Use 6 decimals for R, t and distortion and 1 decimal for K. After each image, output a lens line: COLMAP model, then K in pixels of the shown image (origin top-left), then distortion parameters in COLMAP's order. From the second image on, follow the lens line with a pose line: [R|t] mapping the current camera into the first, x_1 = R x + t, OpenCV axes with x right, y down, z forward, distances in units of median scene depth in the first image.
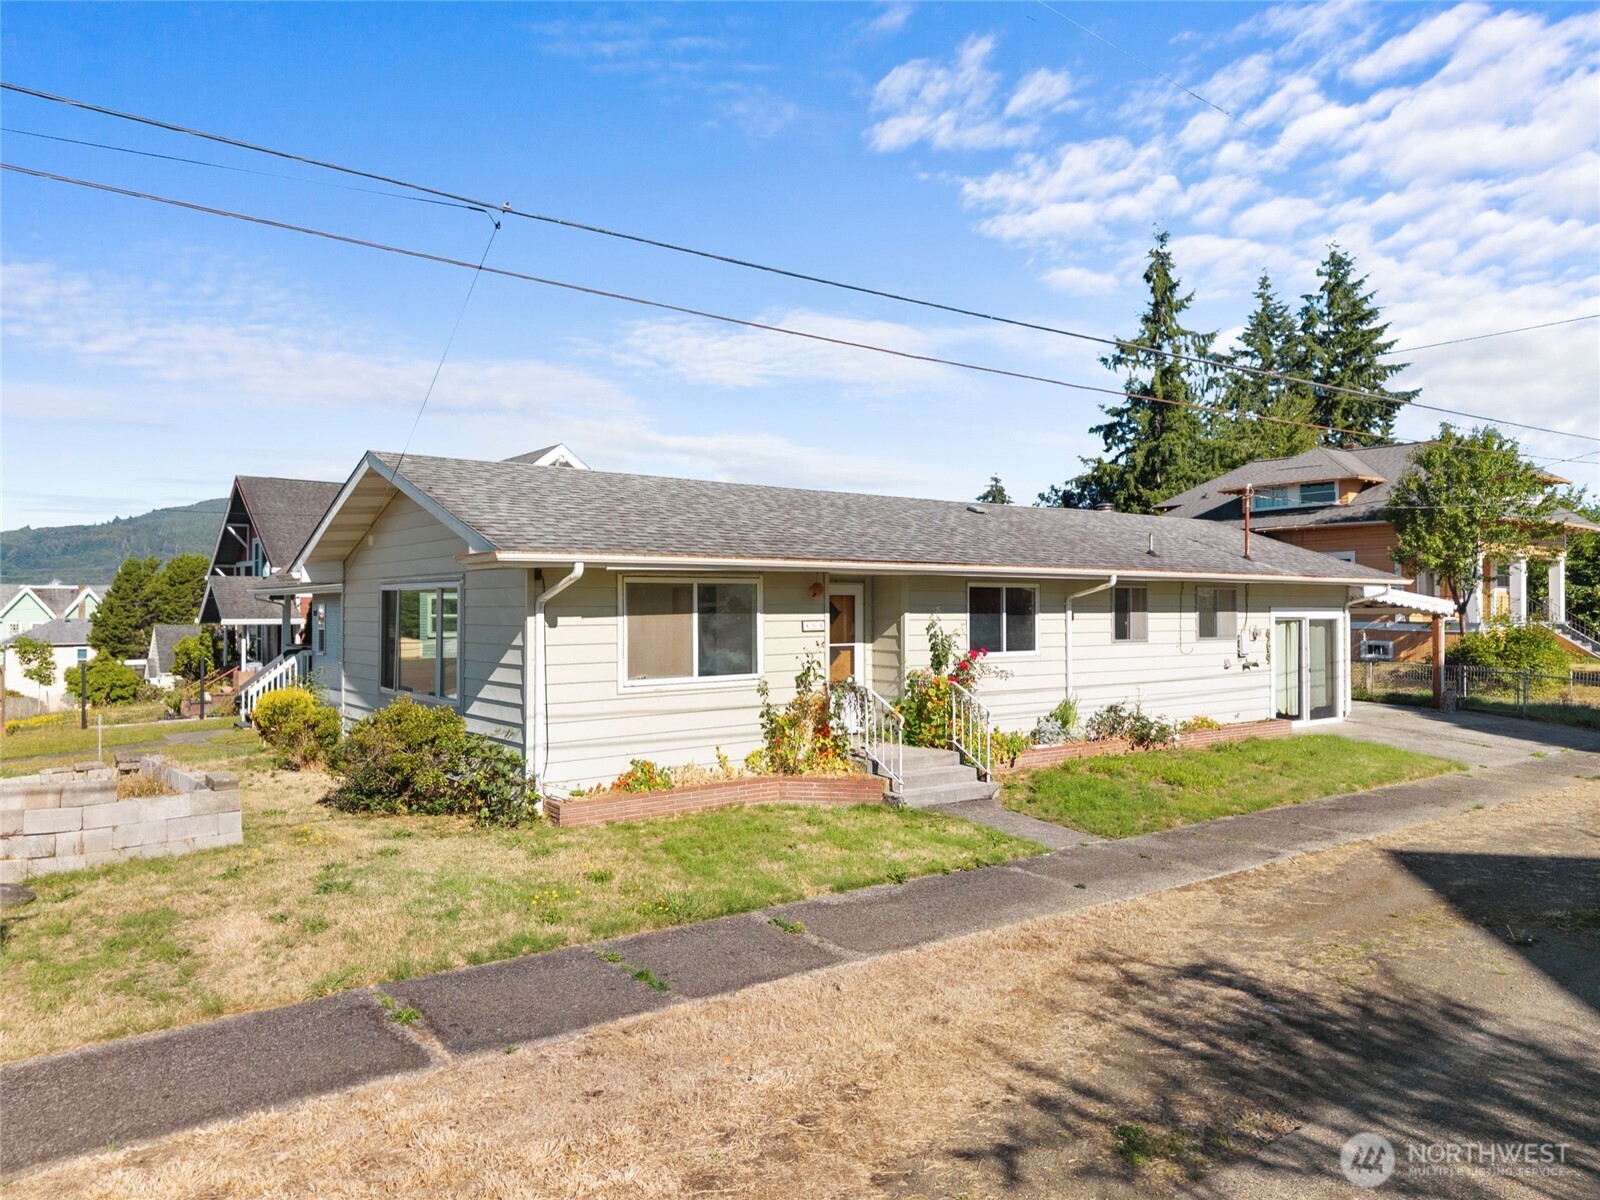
lens RADIAL K [[1085.4, 0, 789.3], [0, 1085.4, 602.2], [0, 0, 1]] dist [0.011870, -0.016282]
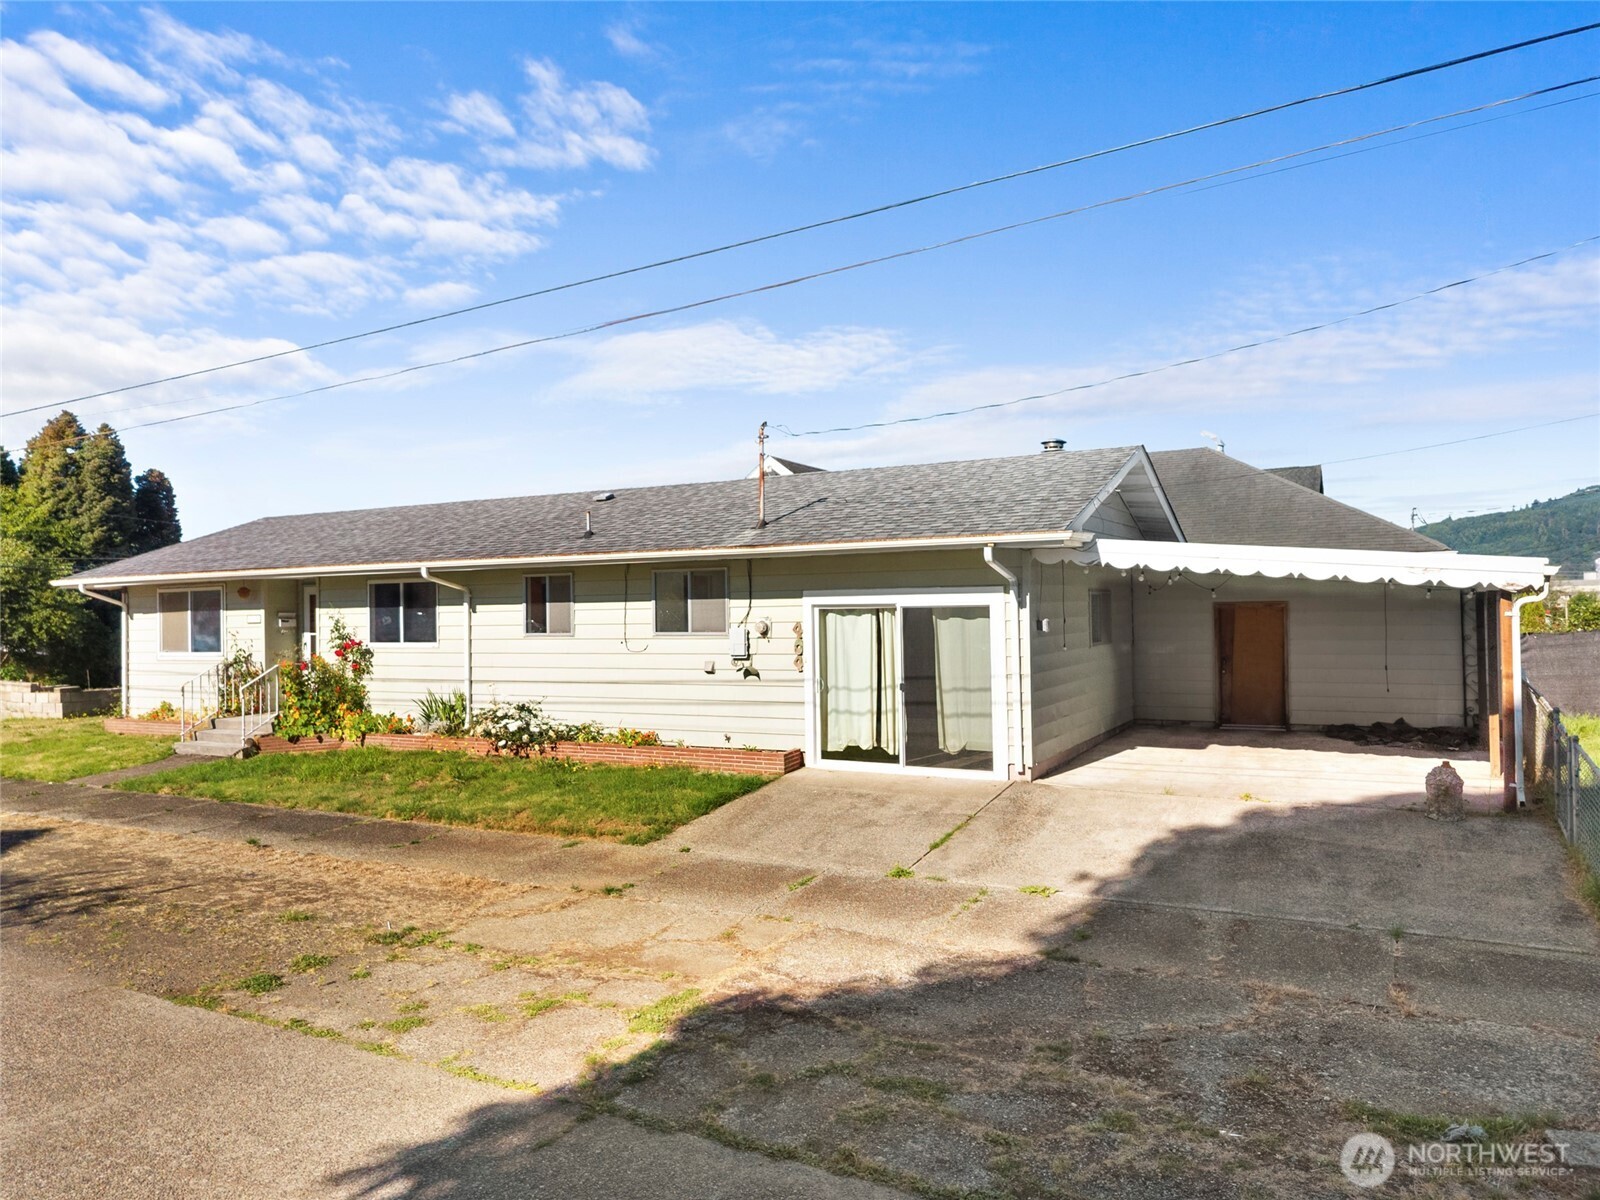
lens RADIAL K [[1085.4, 0, 803.0], [0, 1085.4, 597.2], [0, 0, 1]] dist [0.011870, -0.016282]
pose [[0.432910, -0.012048, -0.901357, 1.449273], [0.026335, 0.999653, -0.000714, 0.012801], [0.901052, -0.023428, 0.433077, 0.956141]]
